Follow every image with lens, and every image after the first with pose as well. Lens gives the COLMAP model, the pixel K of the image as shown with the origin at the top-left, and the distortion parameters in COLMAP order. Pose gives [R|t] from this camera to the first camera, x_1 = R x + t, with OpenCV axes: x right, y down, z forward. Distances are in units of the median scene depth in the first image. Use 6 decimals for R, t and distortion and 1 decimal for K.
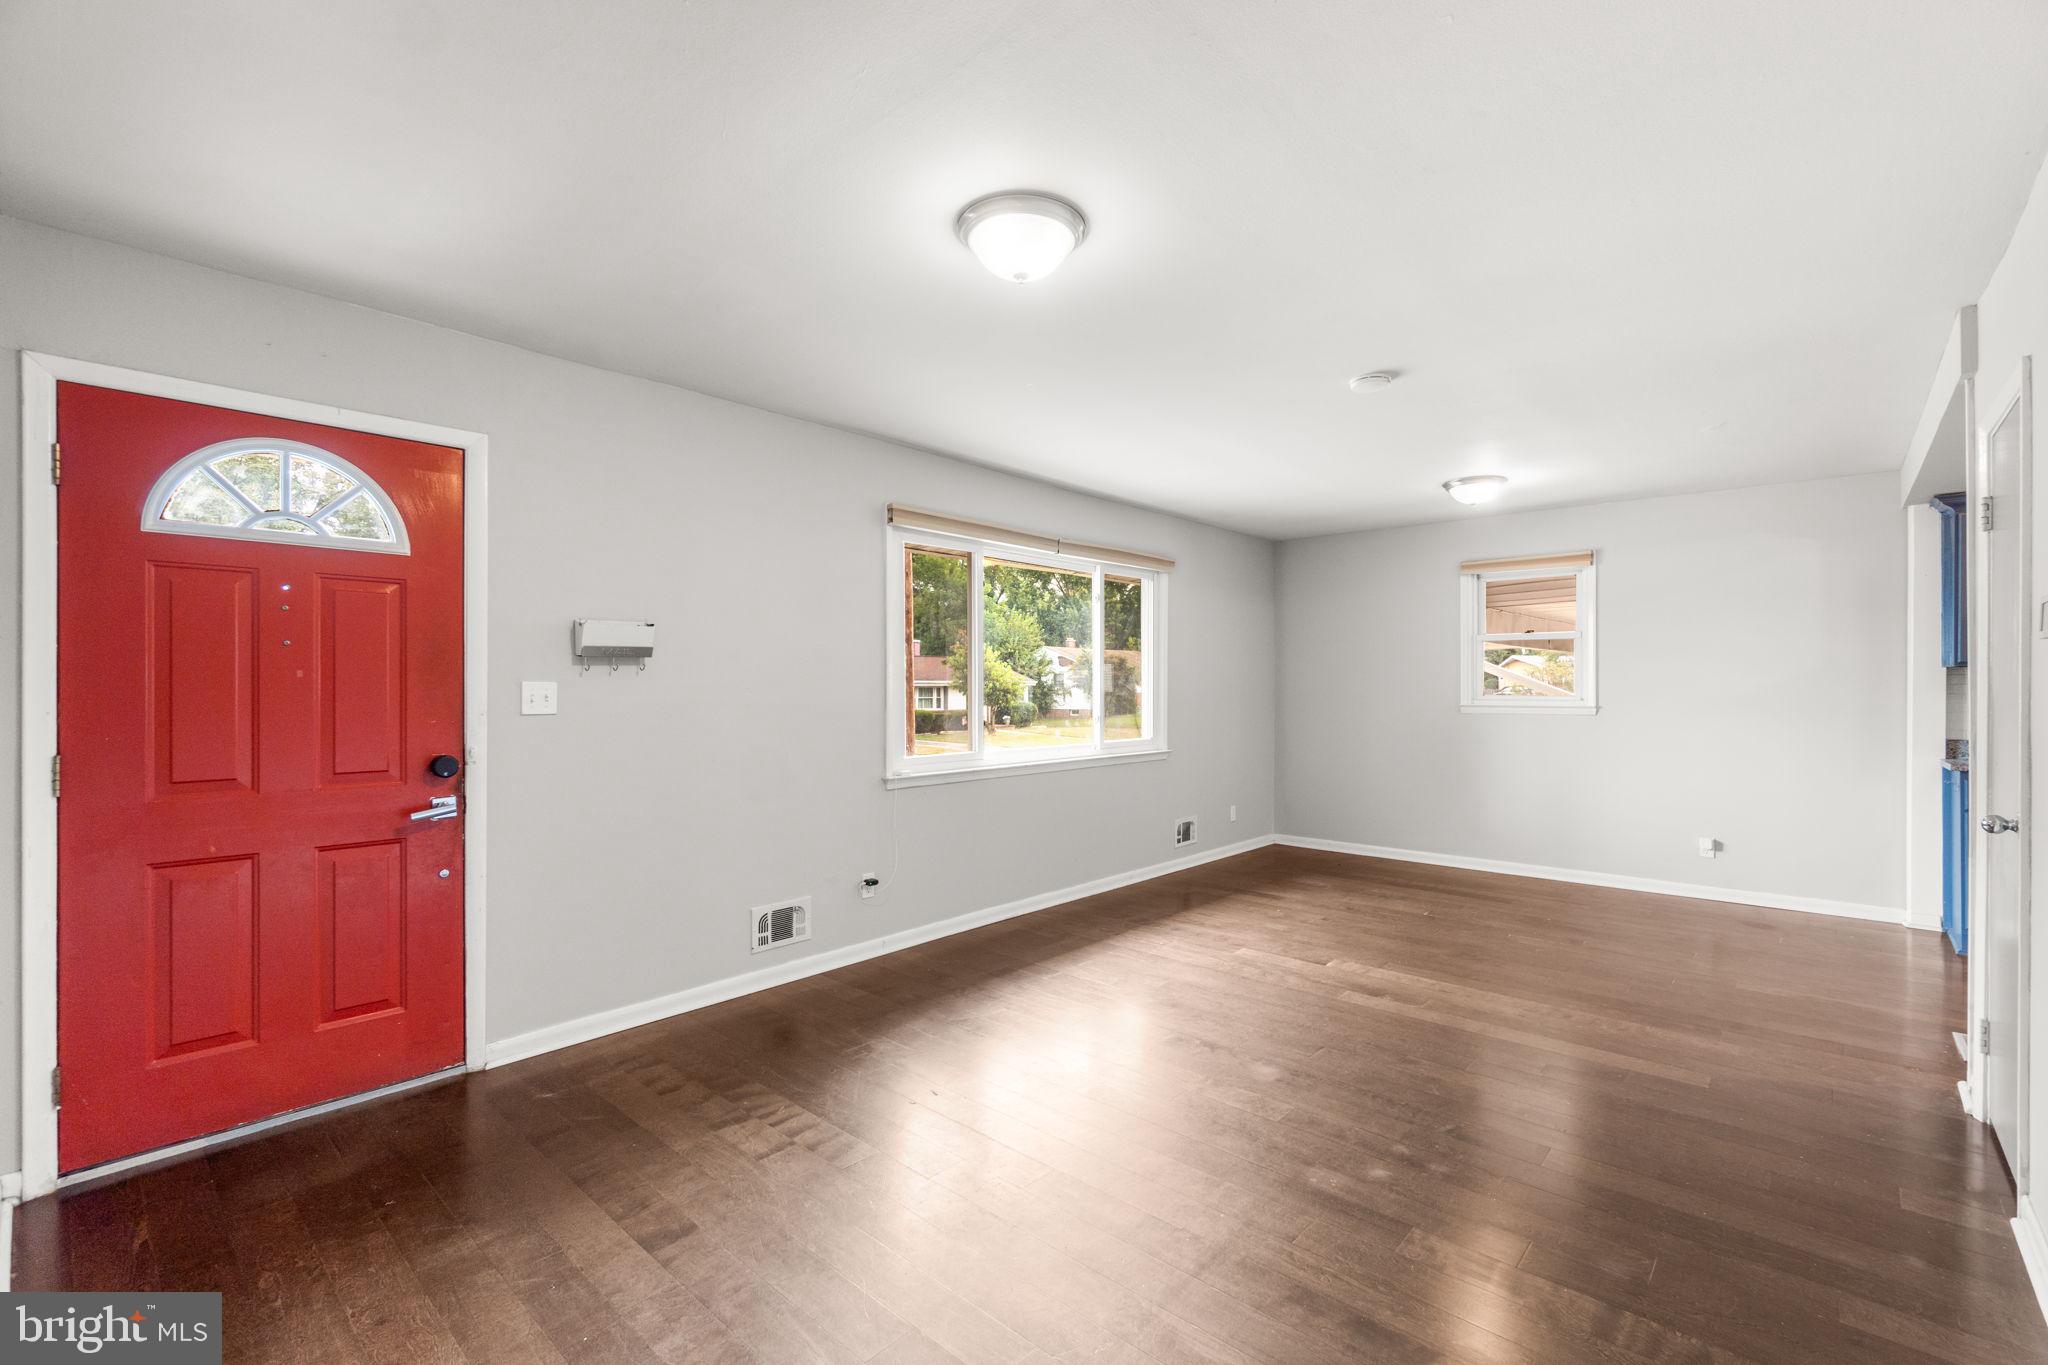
lens RADIAL K [[896.3, 0, 1025.7], [0, 896.3, 691.0], [0, 0, 1]] dist [0.001164, -0.000134]
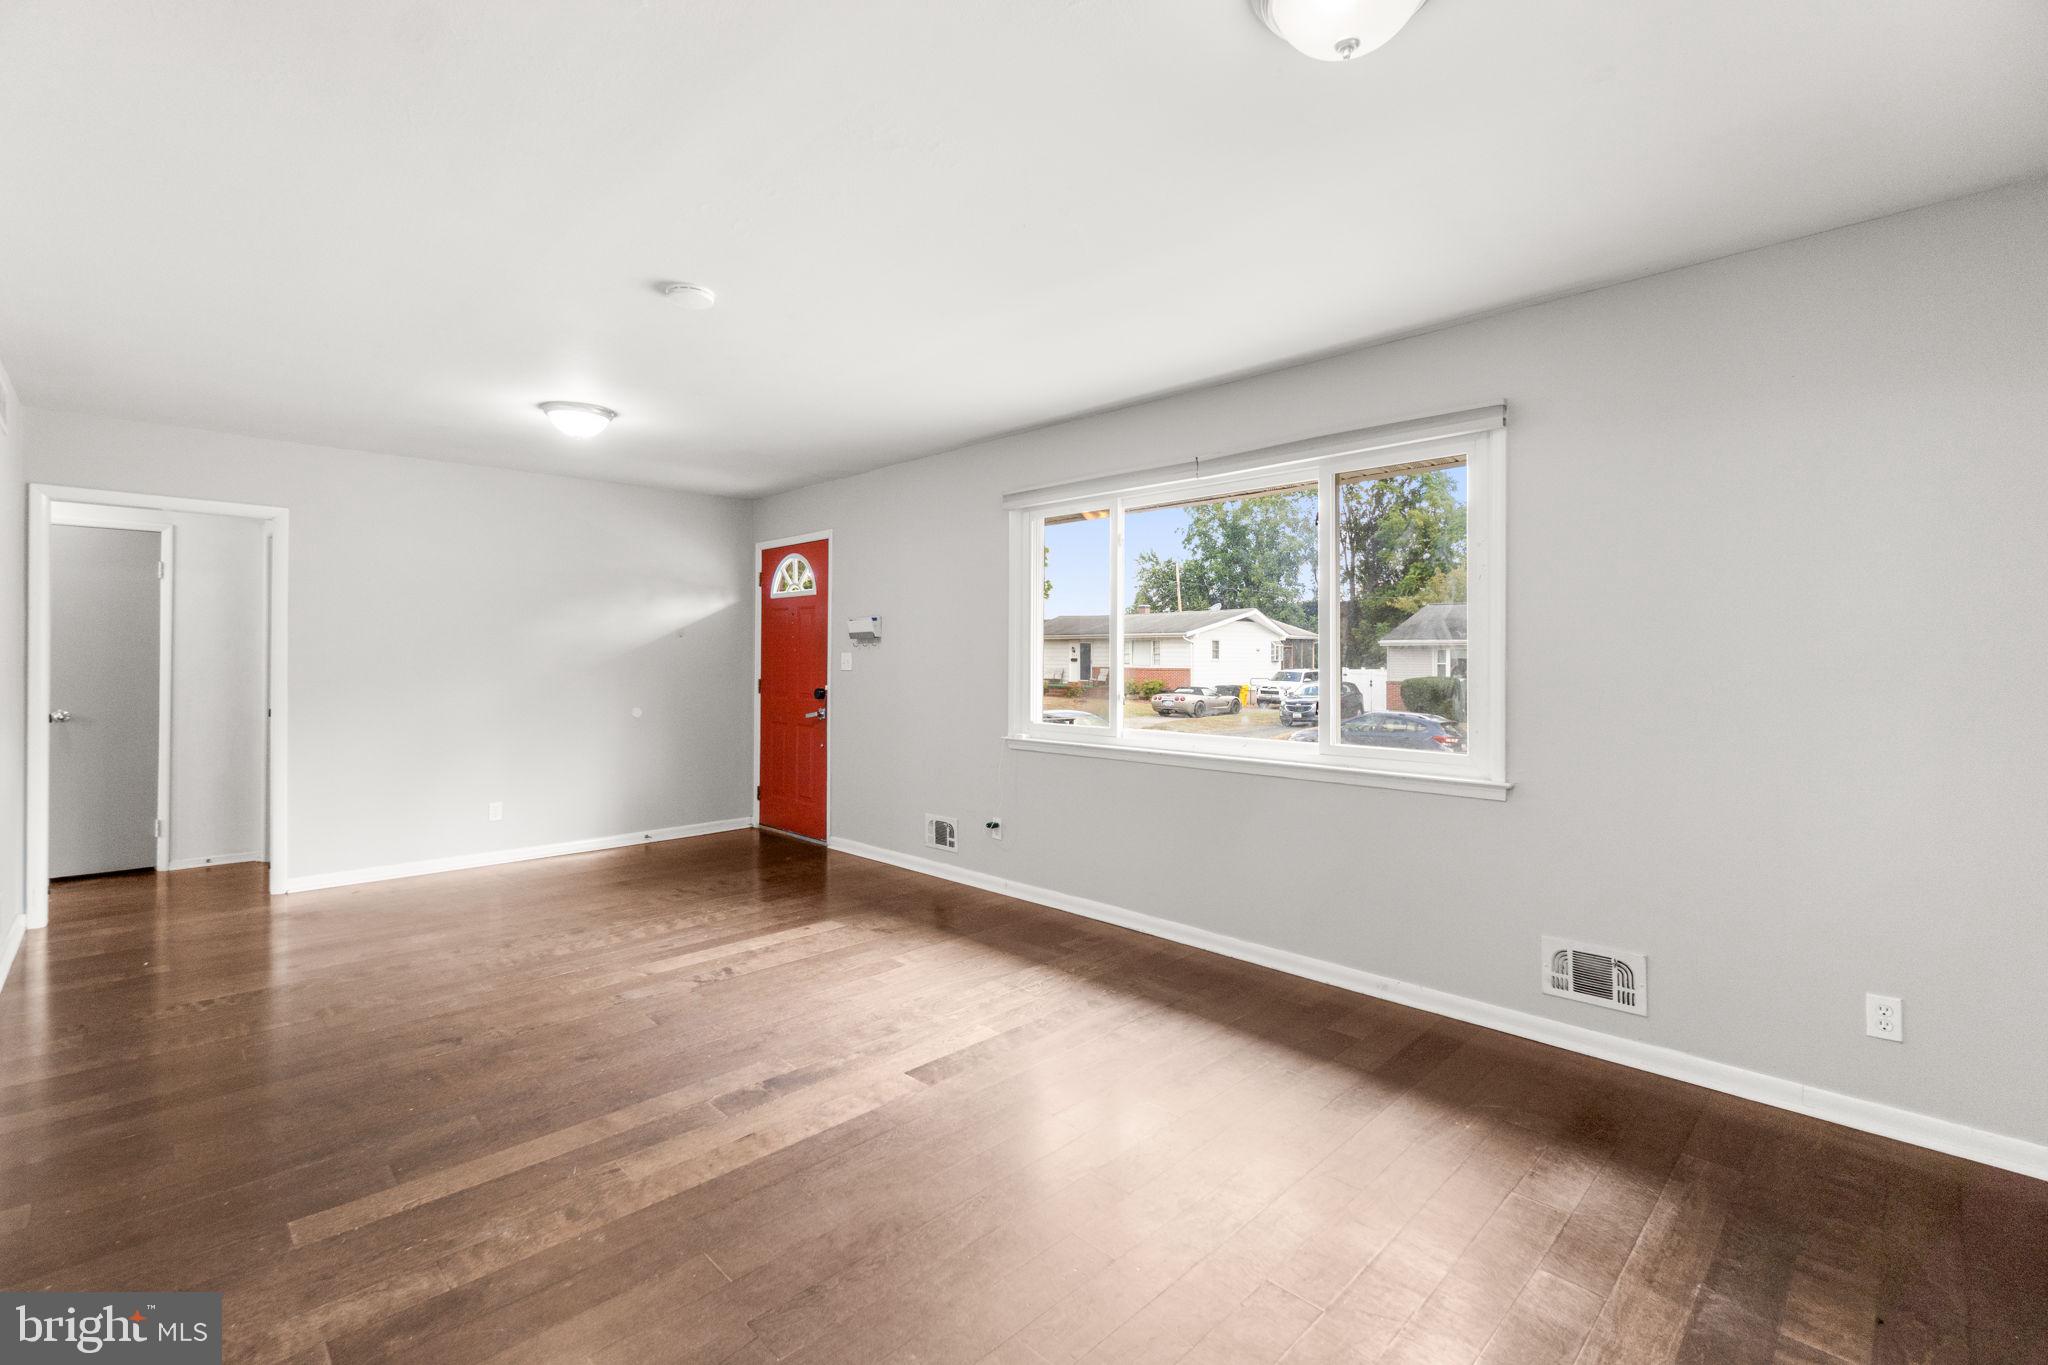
lens RADIAL K [[917.0, 0, 1041.1], [0, 917.0, 652.4], [0, 0, 1]] dist [-0.003489, -0.000150]
pose [[-0.053721, -0.006887, -0.998532, 0.889490], [-0.007372, 0.999952, -0.006500, -0.001835], [0.998529, 0.007012, -0.053769, 0.999567]]
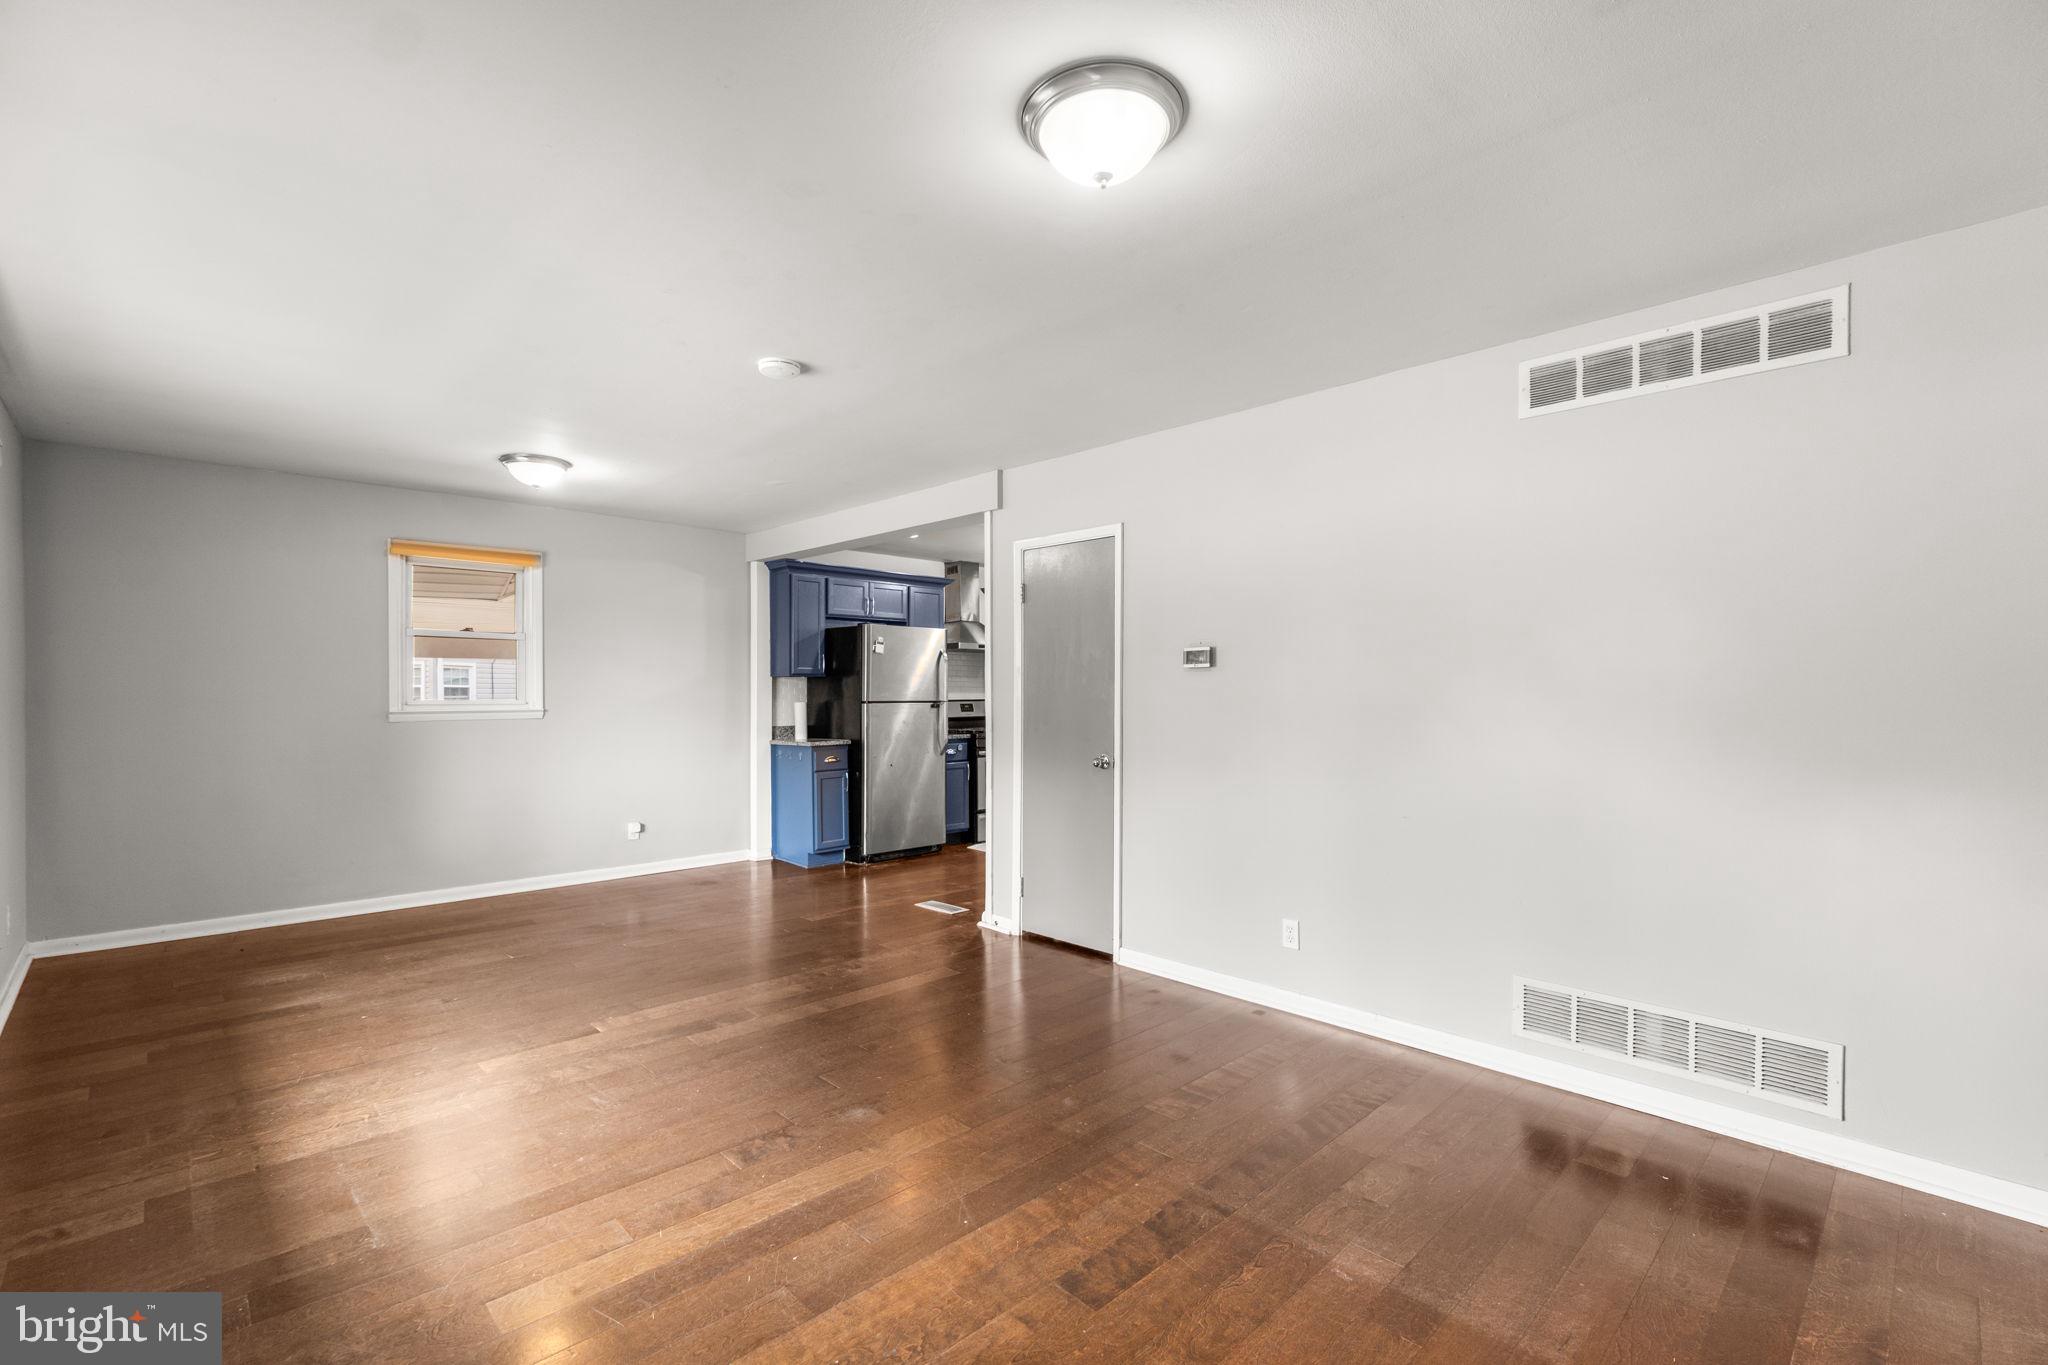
lens RADIAL K [[896.3, 0, 1025.7], [0, 896.3, 691.0], [0, 0, 1]] dist [0.001164, -0.000134]
pose [[0.070924, -0.000877, 0.997481, -0.396770], [0.003380, 0.999994, 0.000639, -0.002511], [-0.997476, 0.003326, 0.070926, 0.489876]]
